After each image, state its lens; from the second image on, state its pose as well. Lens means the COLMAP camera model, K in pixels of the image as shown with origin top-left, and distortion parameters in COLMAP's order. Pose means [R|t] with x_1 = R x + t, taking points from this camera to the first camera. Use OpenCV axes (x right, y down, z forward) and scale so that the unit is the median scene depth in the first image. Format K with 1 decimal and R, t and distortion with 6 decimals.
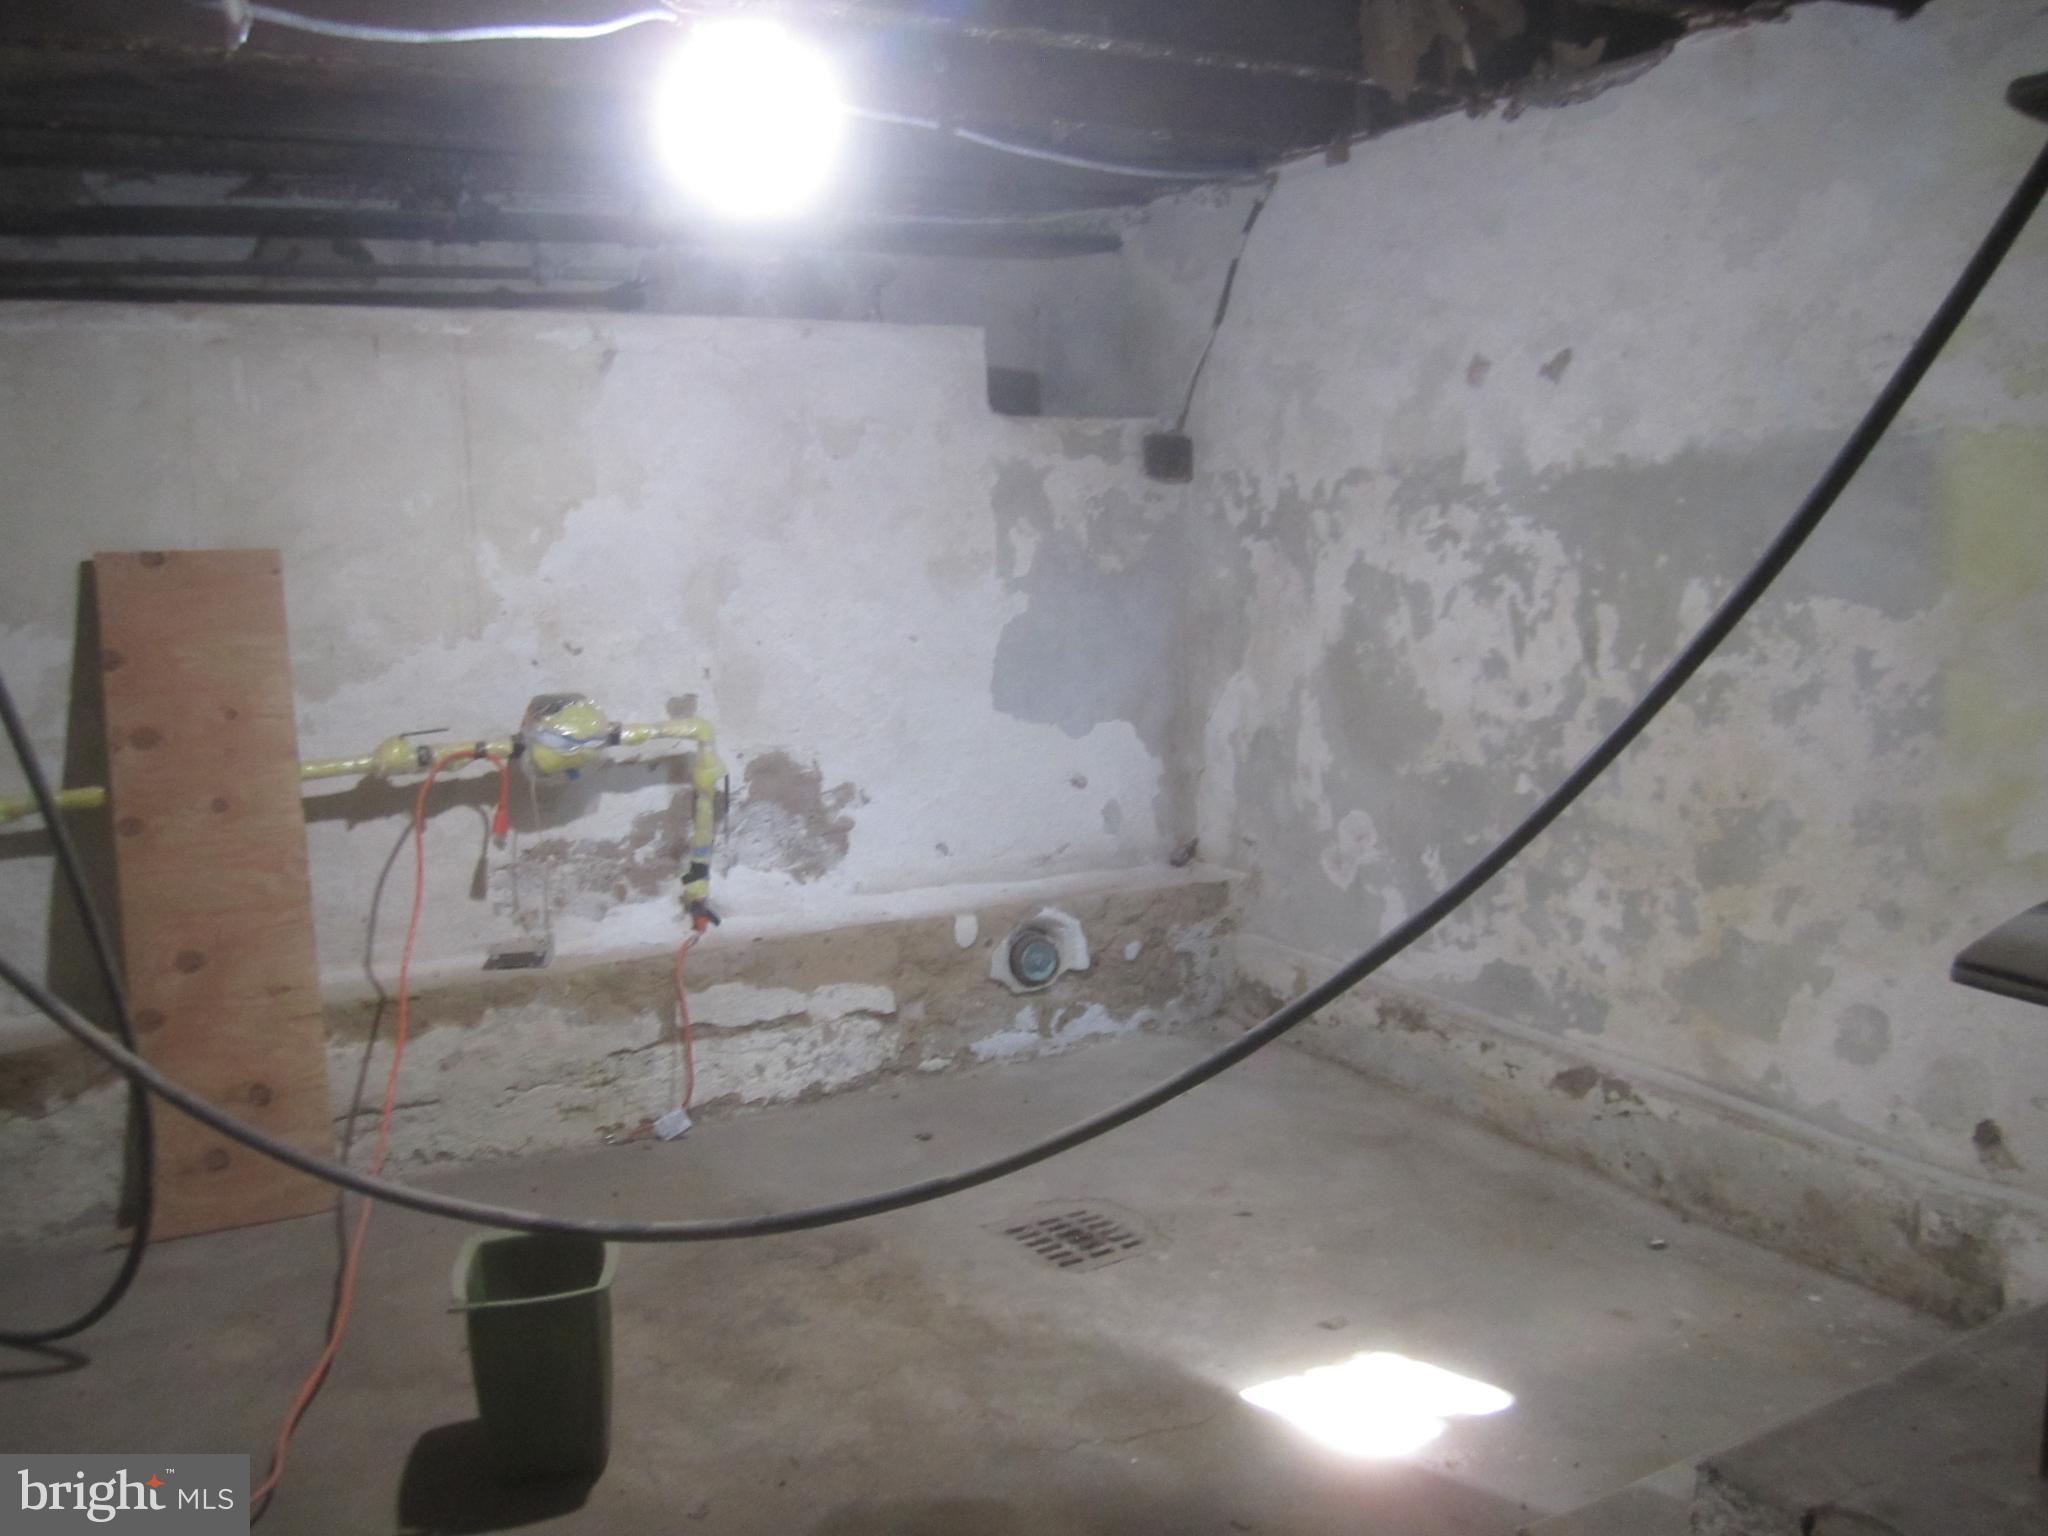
lens RADIAL K [[1699.3, 0, 1024.0], [0, 1699.3, 768.0], [0, 0, 1]] dist [-0.052025, 0.014248]
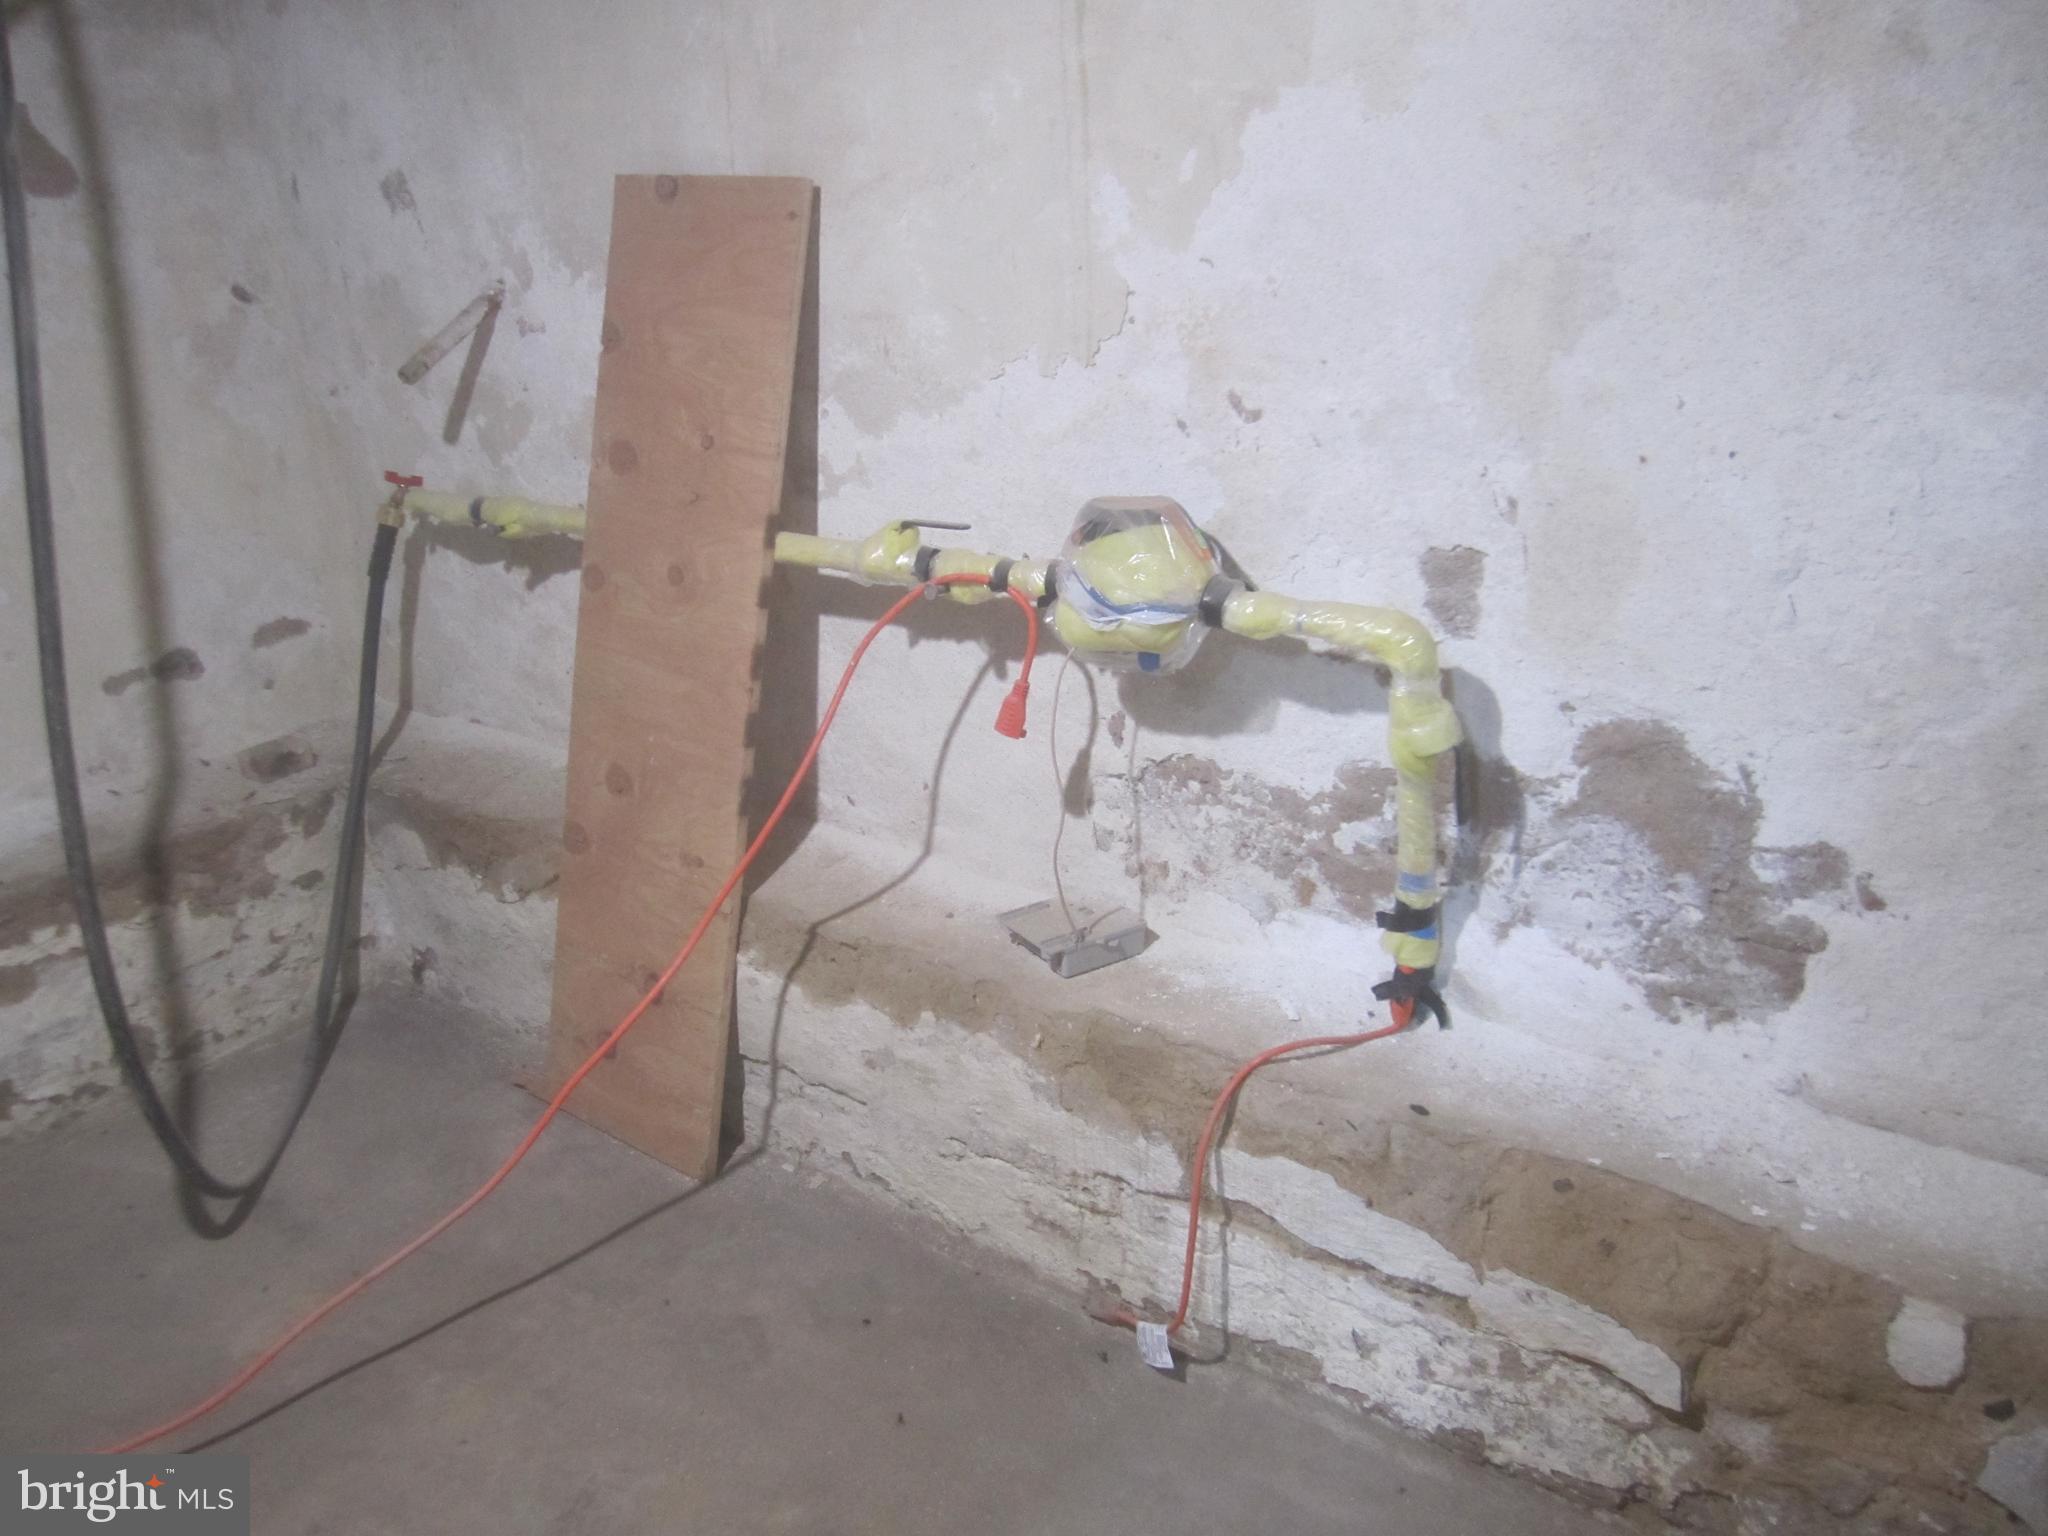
lens RADIAL K [[1699.3, 0, 1024.0], [0, 1699.3, 768.0], [0, 0, 1]] dist [-0.052025, 0.014248]
pose [[0.412857, 0.349627, -0.841017, 0.152835], [-0.111749, 0.935856, 0.334195, -0.127462], [0.903914, -0.043992, 0.425445, 0.715349]]
